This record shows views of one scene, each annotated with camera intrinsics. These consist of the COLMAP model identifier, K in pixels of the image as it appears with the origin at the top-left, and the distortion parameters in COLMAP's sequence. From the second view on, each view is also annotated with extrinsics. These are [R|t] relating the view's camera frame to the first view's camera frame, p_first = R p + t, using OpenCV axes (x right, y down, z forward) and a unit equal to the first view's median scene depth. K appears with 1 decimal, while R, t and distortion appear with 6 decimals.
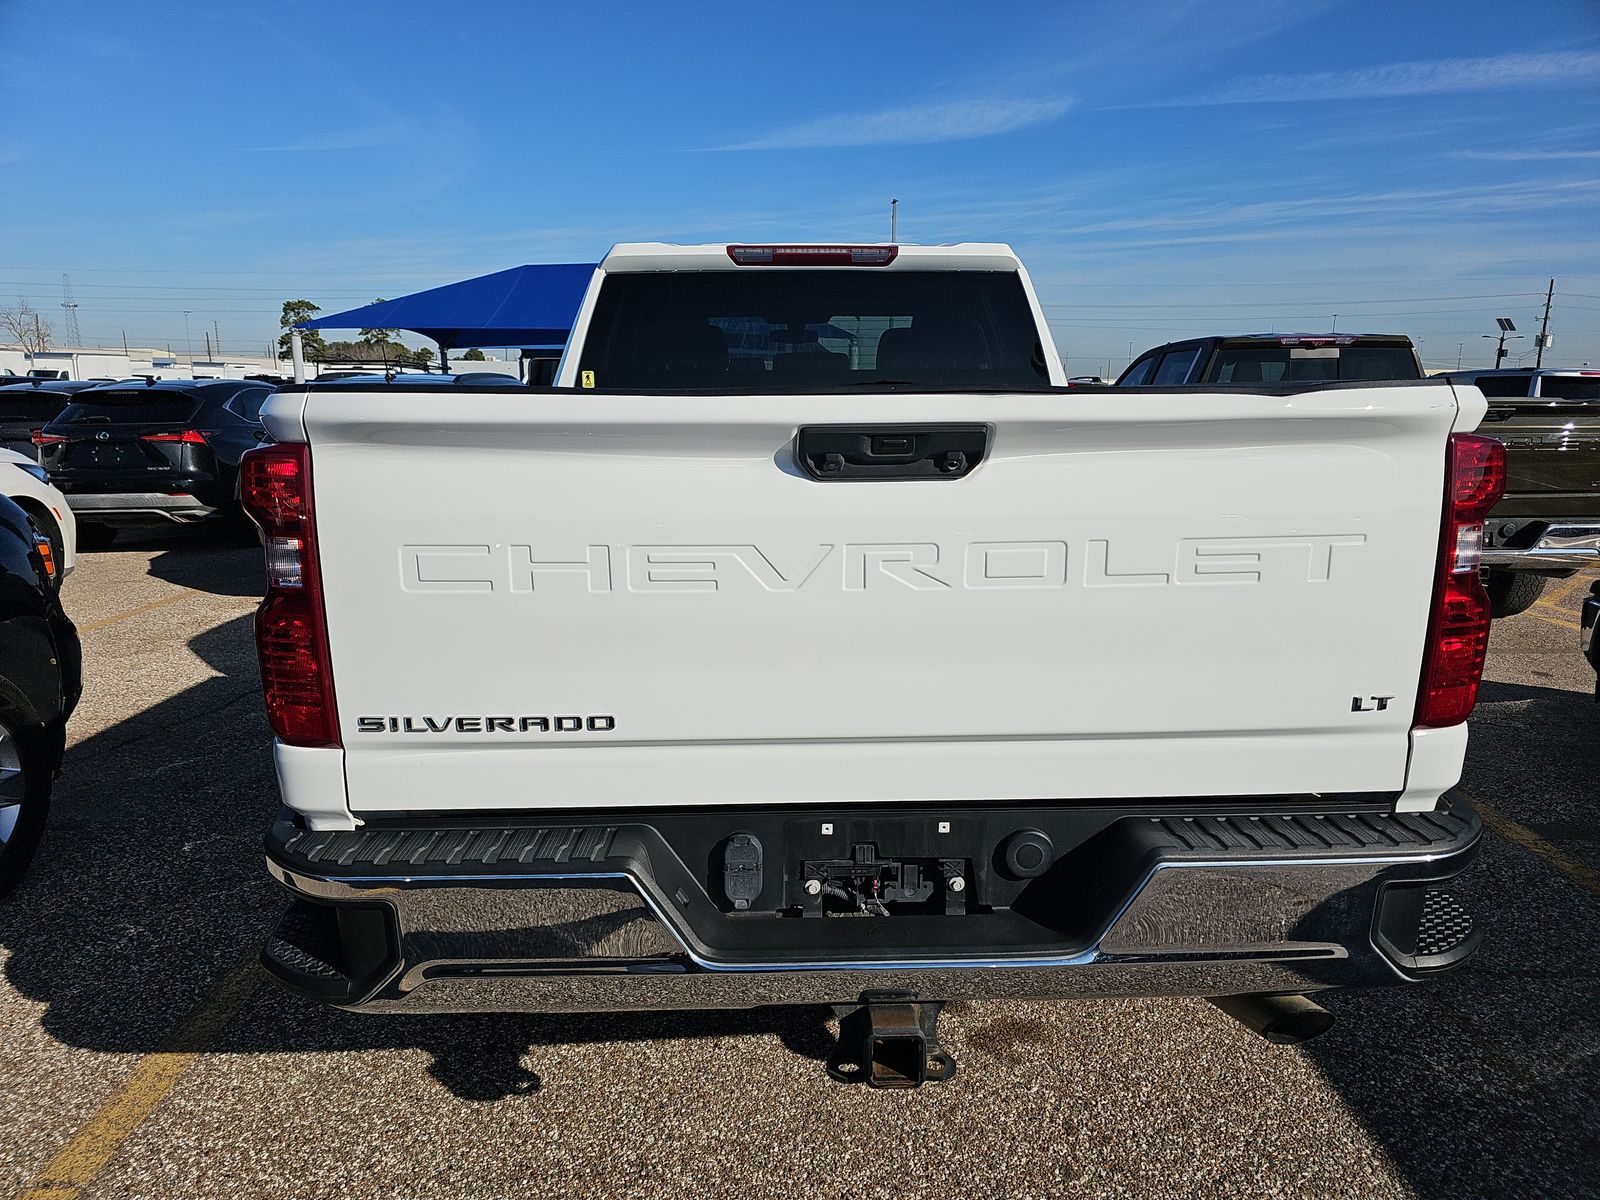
lens RADIAL K [[1071.9, 0, 791.4], [0, 1071.9, 612.3], [0, 0, 1]] dist [0.041716, -0.036488]
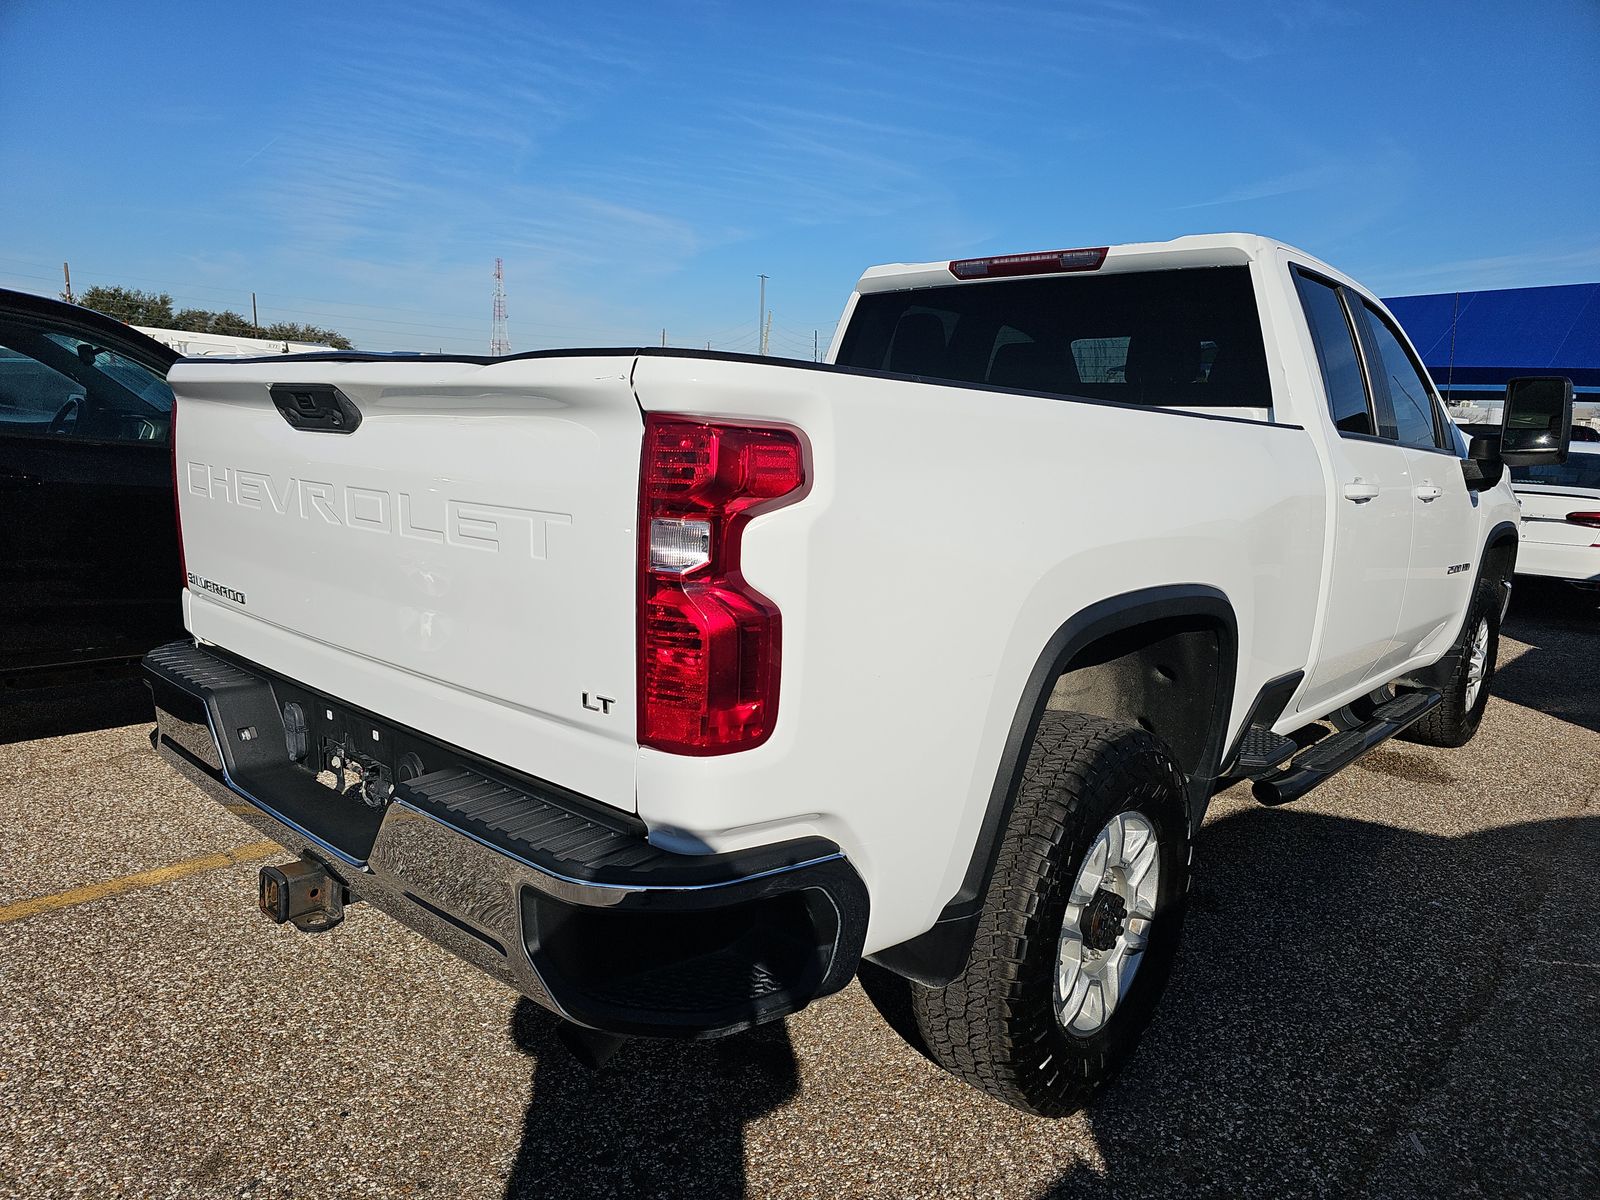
lens RADIAL K [[1071.9, 0, 801.7], [0, 1071.9, 615.8], [0, 0, 1]] dist [0.041716, -0.036488]
pose [[0.732066, 0.143749, -0.665895, 0.202397], [-0.167828, 0.985412, 0.028218, -0.006941], [0.660237, 0.091098, 0.745512, 0.068683]]
